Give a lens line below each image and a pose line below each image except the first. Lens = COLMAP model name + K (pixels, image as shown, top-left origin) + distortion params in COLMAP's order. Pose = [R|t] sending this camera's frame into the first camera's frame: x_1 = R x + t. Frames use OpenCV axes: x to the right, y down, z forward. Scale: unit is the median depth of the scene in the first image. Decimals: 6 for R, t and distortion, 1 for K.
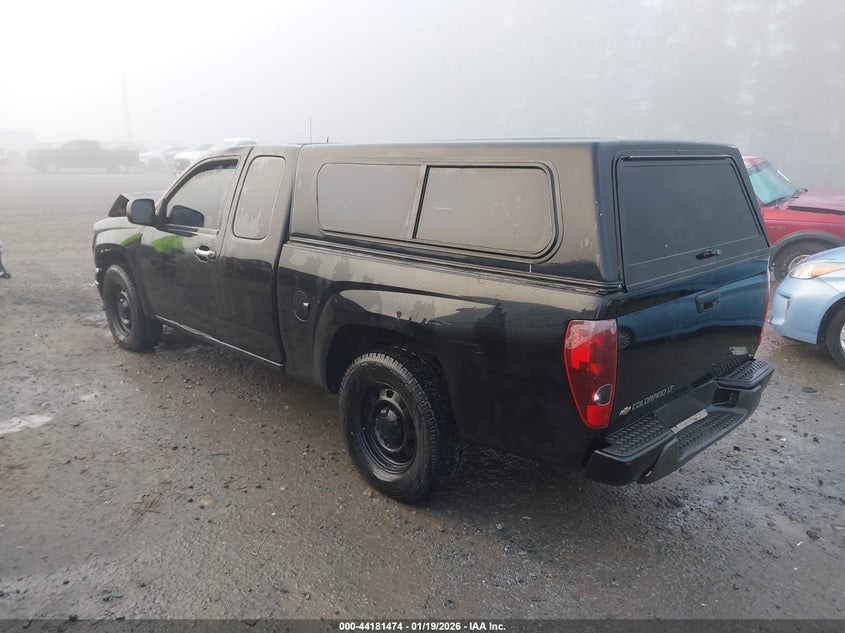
lens RADIAL K [[648.4, 0, 422.5], [0, 648.4, 316.5], [0, 0, 1]] dist [-0.000675, 0.000435]
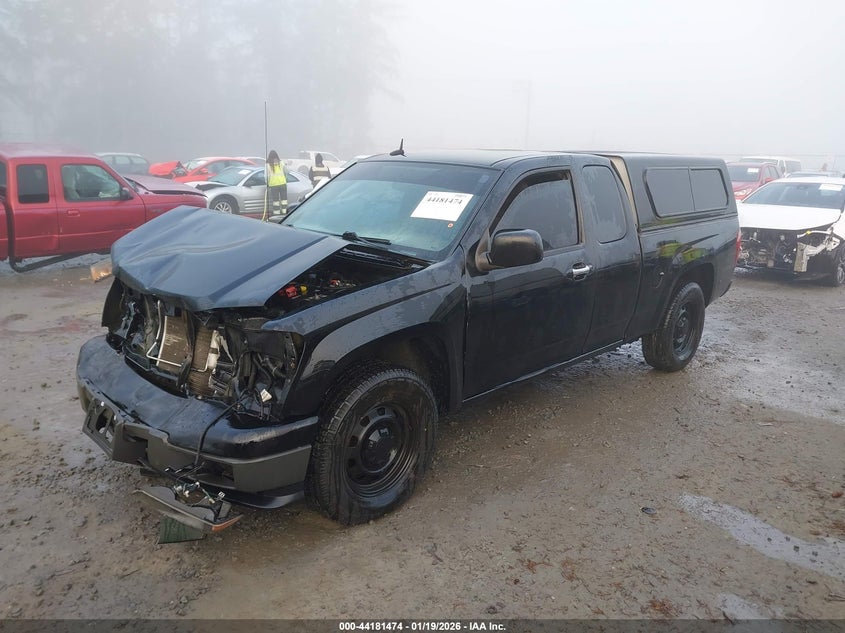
lens RADIAL K [[648.4, 0, 422.5], [0, 648.4, 316.5], [0, 0, 1]] dist [-0.000675, 0.000435]
pose [[-0.006703, -0.254777, 0.966976, -1.258256], [0.226162, 0.941556, 0.249647, -0.320769], [-0.974067, 0.220367, 0.051310, 1.186855]]
